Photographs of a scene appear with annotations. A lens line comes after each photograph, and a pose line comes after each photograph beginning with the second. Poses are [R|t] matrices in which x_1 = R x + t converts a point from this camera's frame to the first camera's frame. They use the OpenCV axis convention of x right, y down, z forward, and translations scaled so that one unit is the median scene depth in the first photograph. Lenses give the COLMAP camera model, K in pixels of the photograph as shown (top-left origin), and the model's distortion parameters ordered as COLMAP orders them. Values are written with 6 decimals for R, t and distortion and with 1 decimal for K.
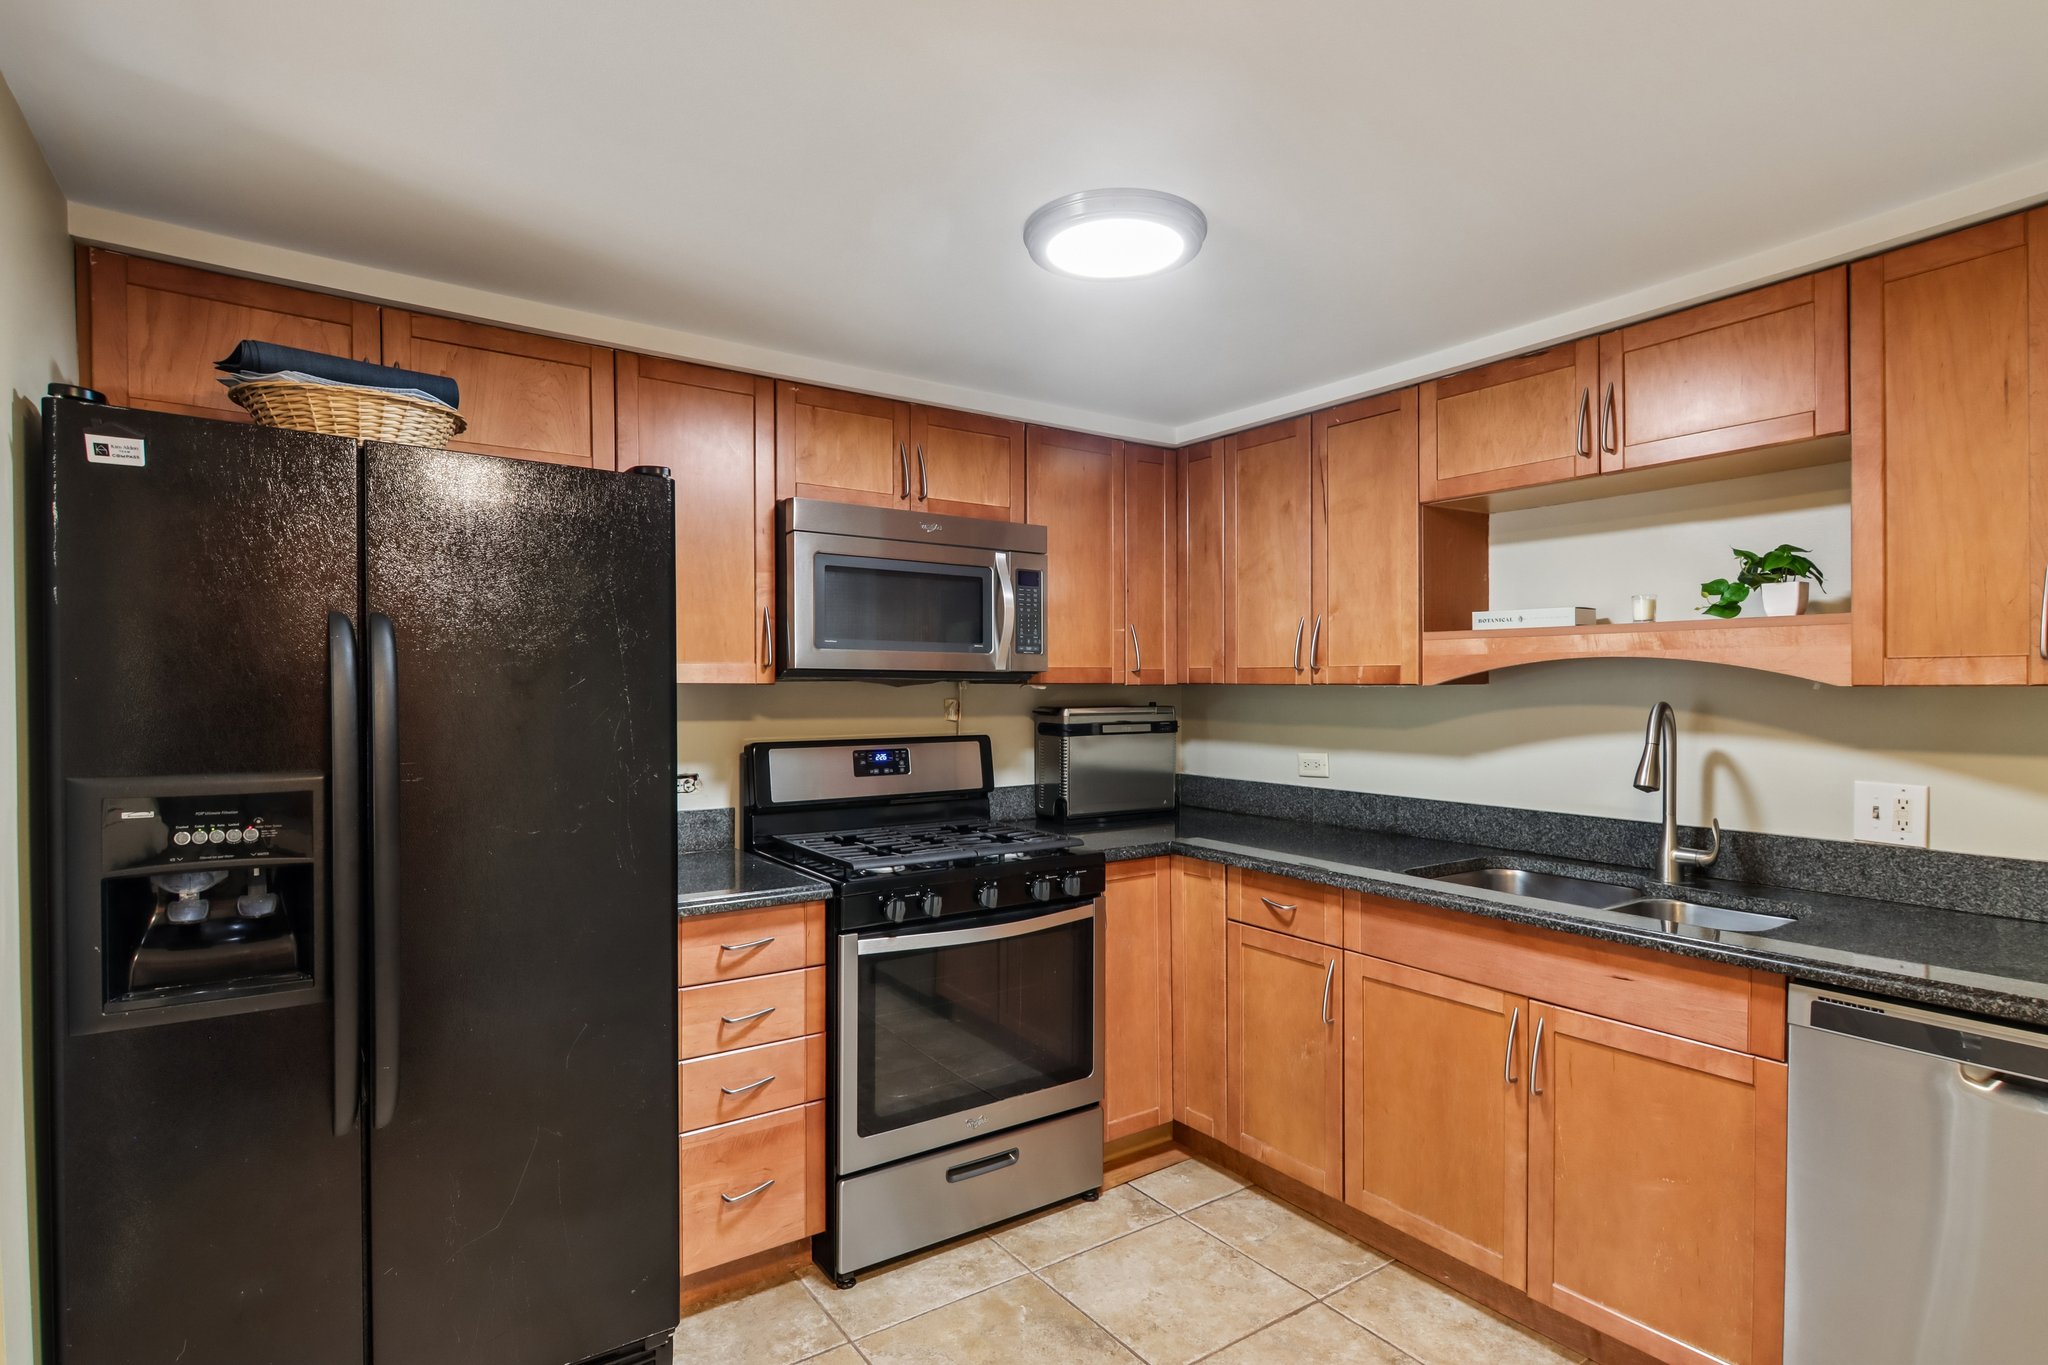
lens RADIAL K [[1039.0, 0, 1016.2], [0, 1039.0, 684.0], [0, 0, 1]] dist [-0.004459, -0.001968]
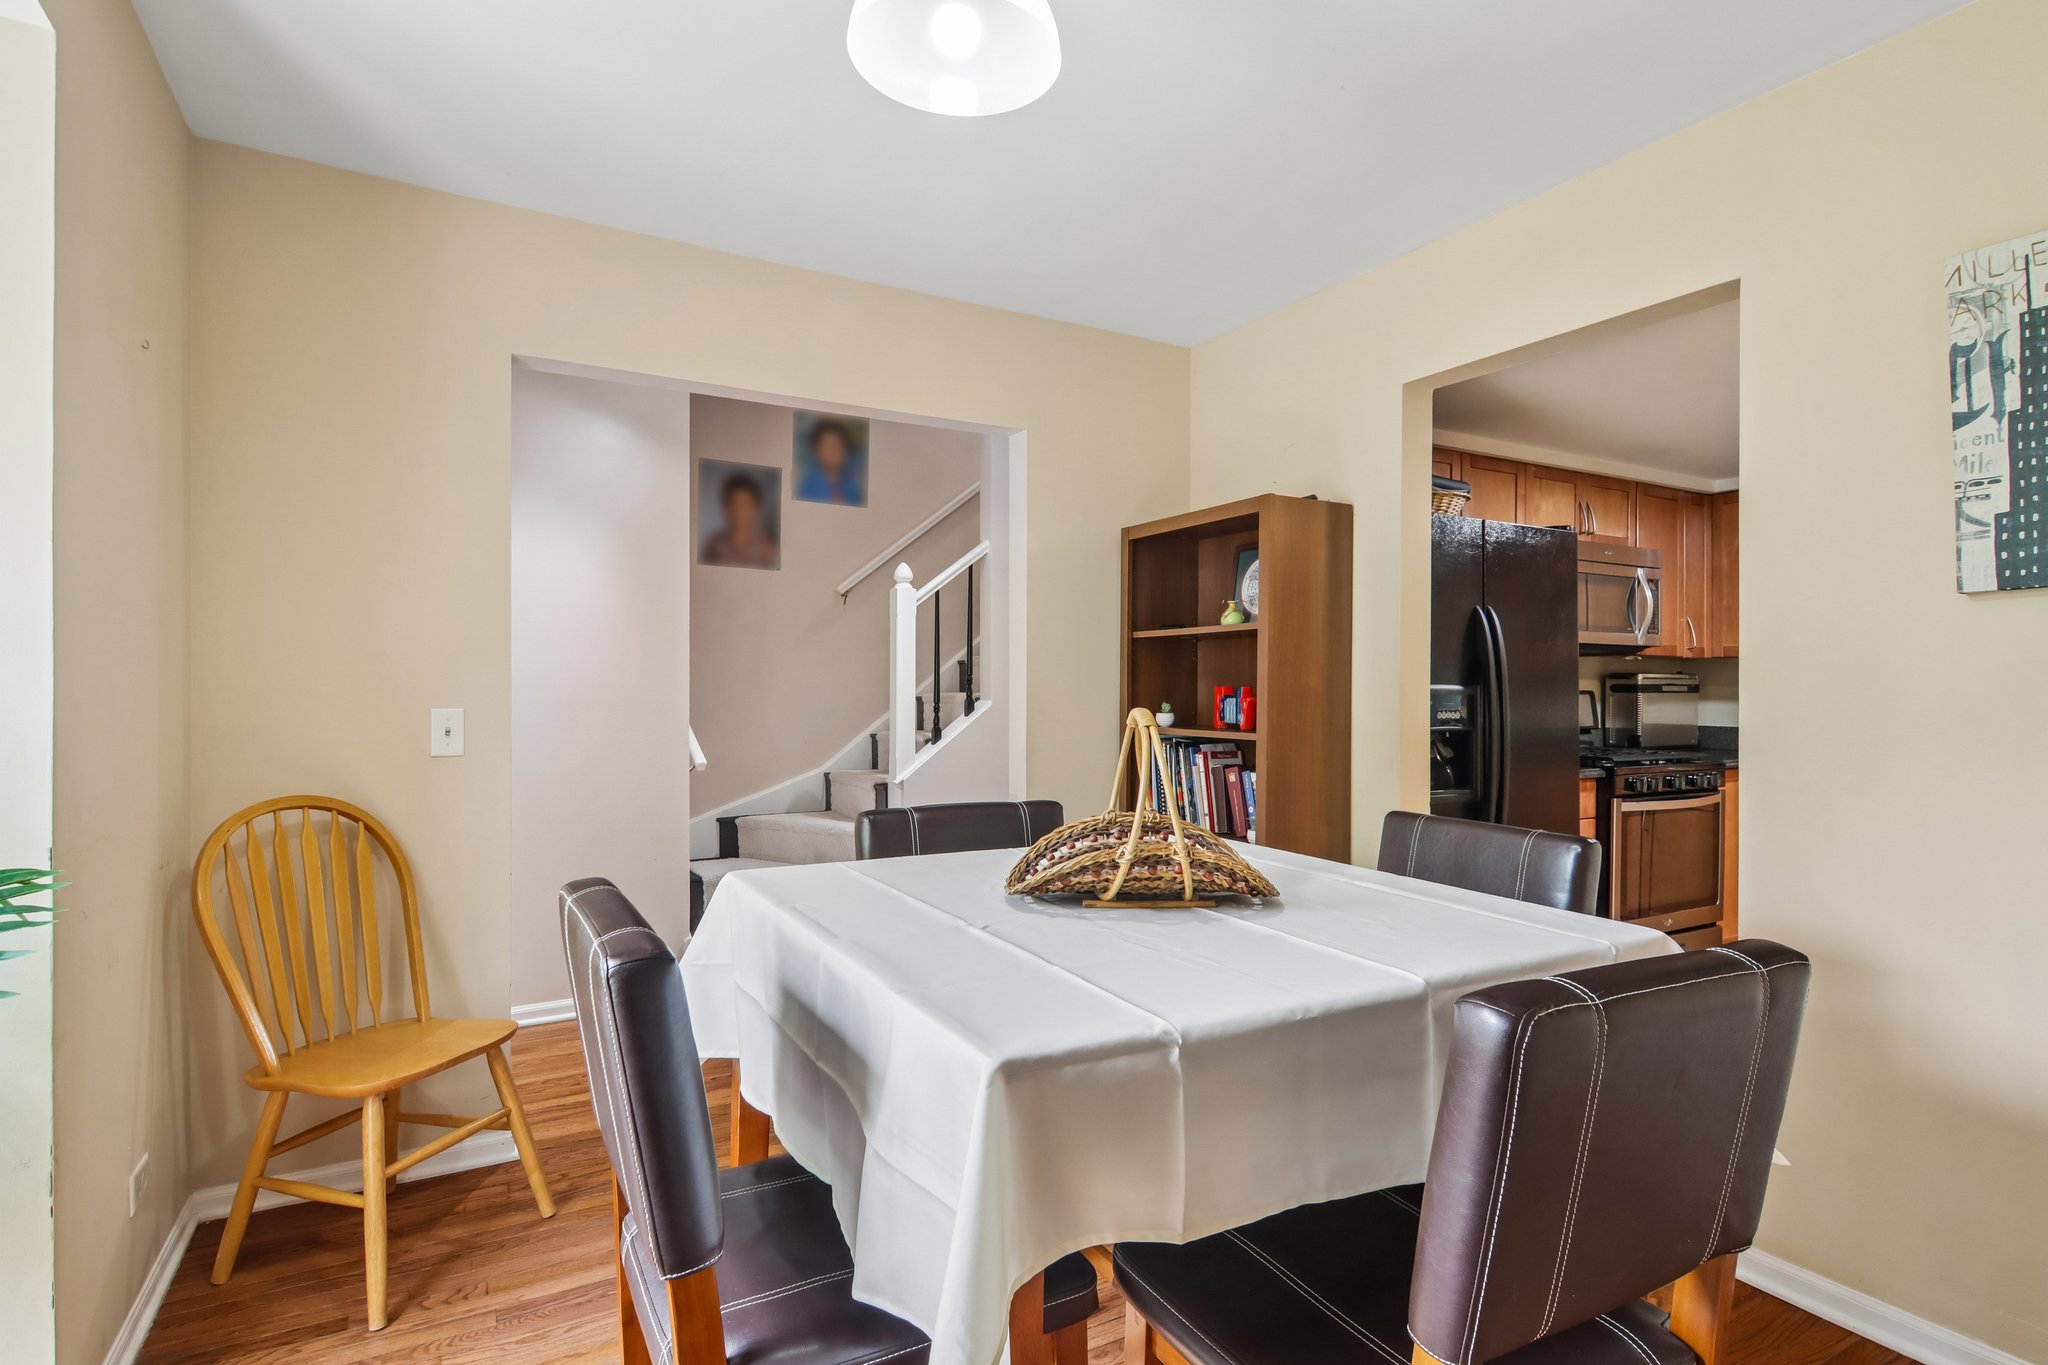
lens RADIAL K [[1039.0, 0, 1019.0], [0, 1039.0, 690.5], [0, 0, 1]] dist [-0.004459, -0.001968]
pose [[0.994094, 0.002307, -0.108496, -0.781504], [-0.001677, 0.999981, 0.005895, 0.047548], [0.108508, -0.005678, 0.994079, -0.642072]]
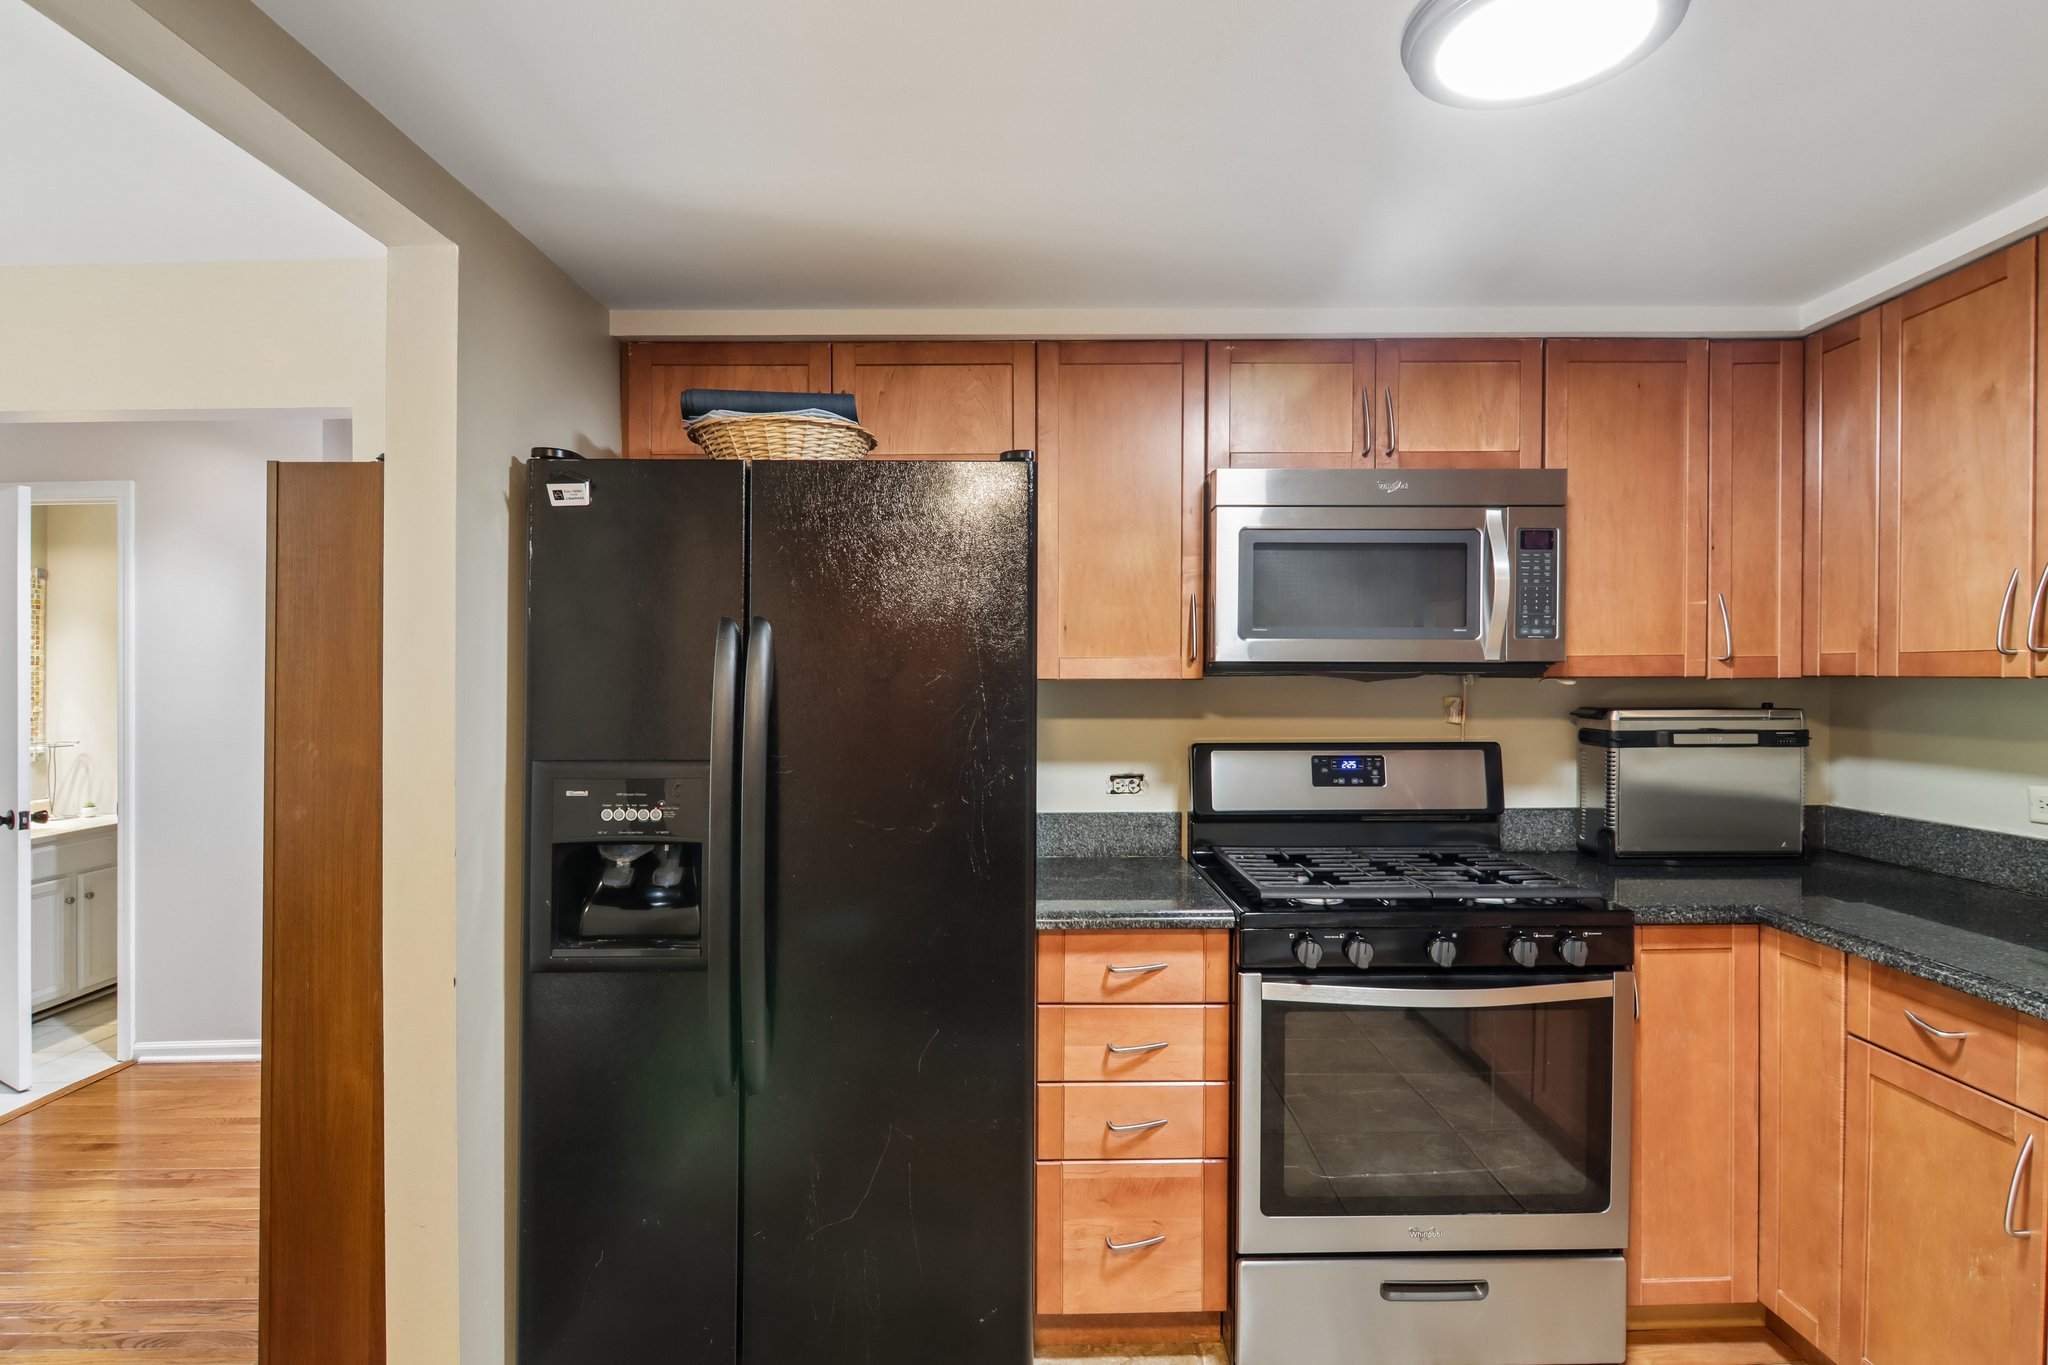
lens RADIAL K [[1039.0, 0, 1033.0], [0, 1039.0, 679.9], [0, 0, 1]] dist [-0.004459, -0.001968]
pose [[0.824794, -0.004124, -0.565418, 0.148203], [0.006567, 0.999976, 0.002285, -0.002851], [0.565395, -0.005597, 0.824801, 0.166193]]
